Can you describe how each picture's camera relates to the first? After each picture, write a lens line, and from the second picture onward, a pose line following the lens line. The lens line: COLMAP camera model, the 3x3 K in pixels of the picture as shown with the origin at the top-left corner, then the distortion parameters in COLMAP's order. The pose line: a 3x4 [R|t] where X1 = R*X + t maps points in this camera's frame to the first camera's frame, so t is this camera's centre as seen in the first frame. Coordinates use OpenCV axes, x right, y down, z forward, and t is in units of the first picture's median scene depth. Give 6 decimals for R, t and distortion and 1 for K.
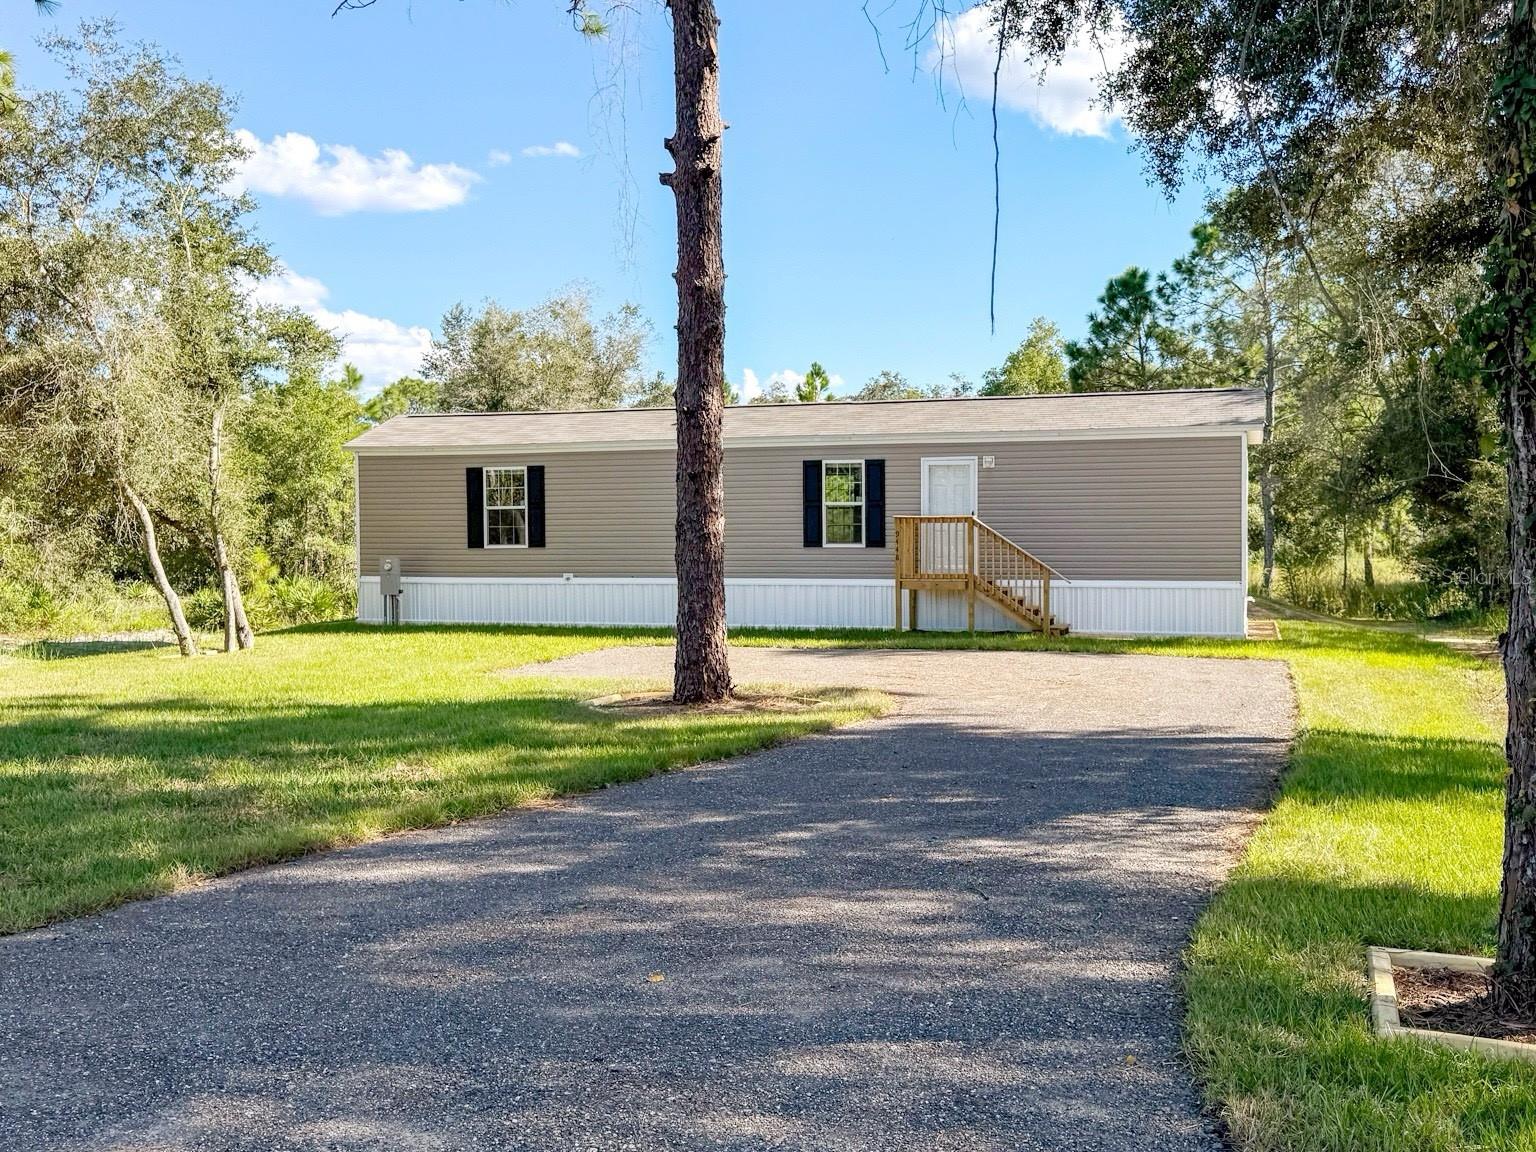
lens RADIAL K [[1469.0, 0, 704.8], [0, 1469.0, 584.9], [0, 0, 1]] dist [0.003111, 0.000000]
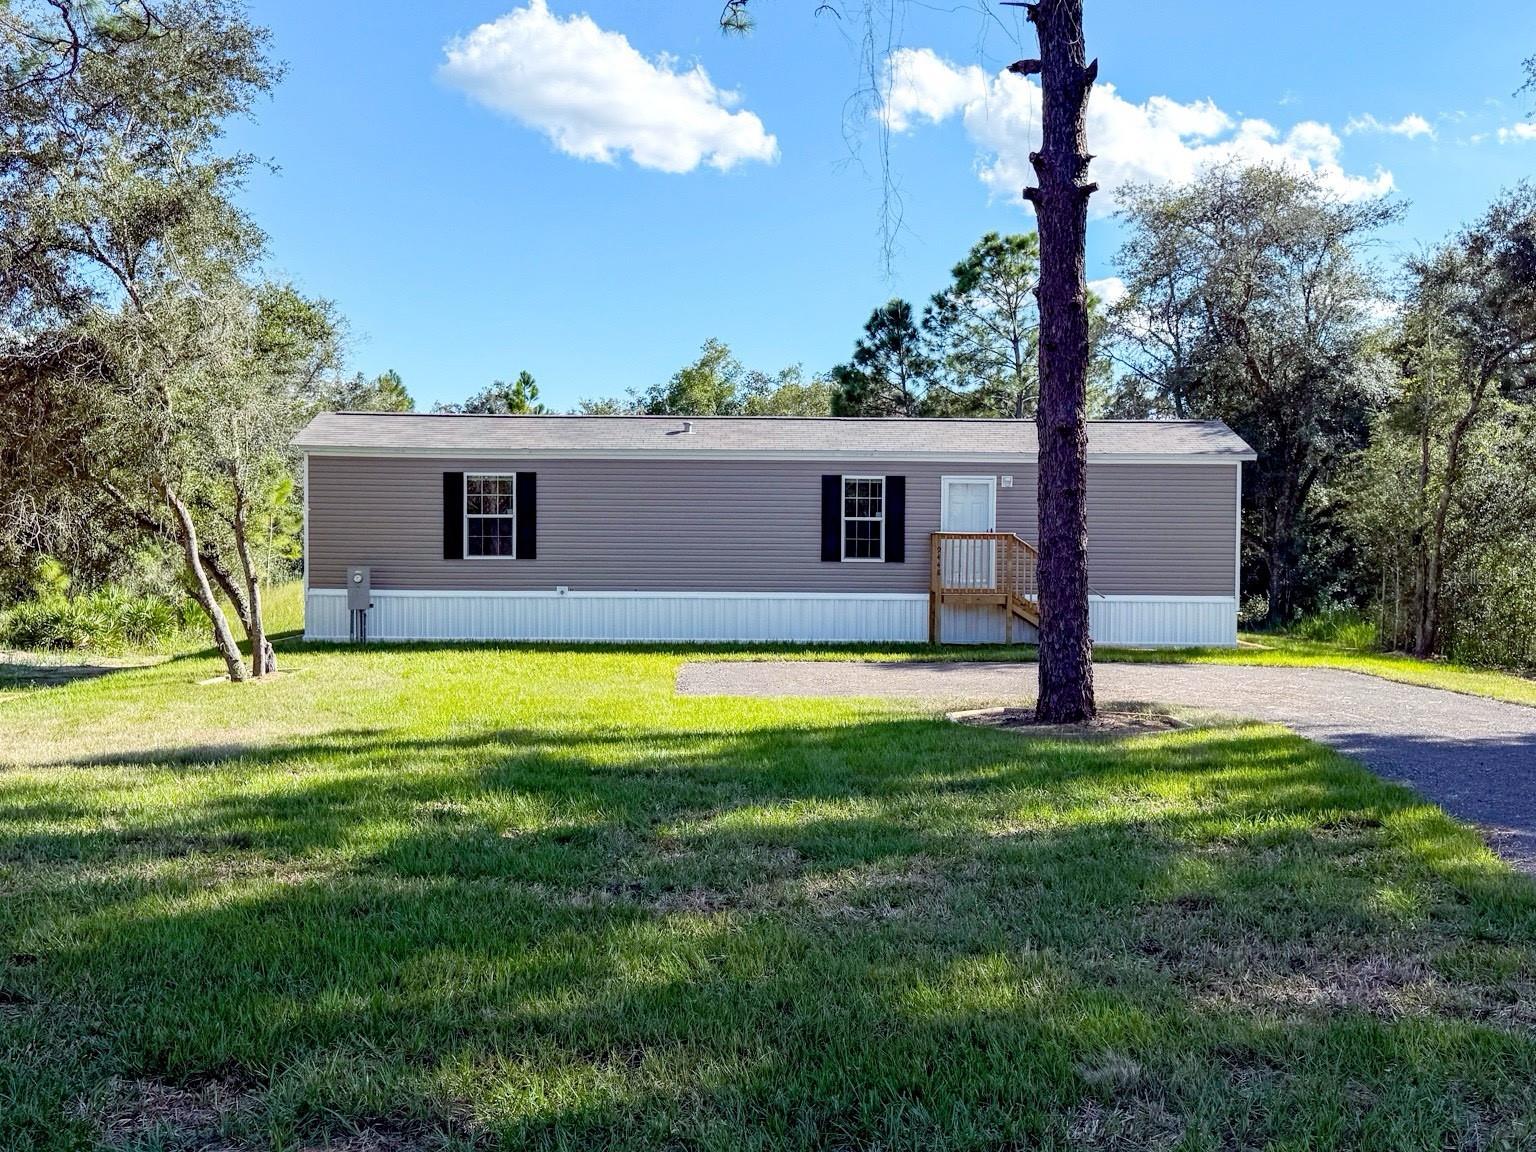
lens RADIAL K [[1469.0, 0, 737.8], [0, 1469.0, 581.0], [0, 0, 1]] dist [0.003111, 0.000000]
pose [[0.946338, 0.004432, 0.323149, -0.310816], [-0.000718, 0.999932, -0.011611, -0.000646], [-0.323179, 0.010756, 0.946277, 0.071089]]
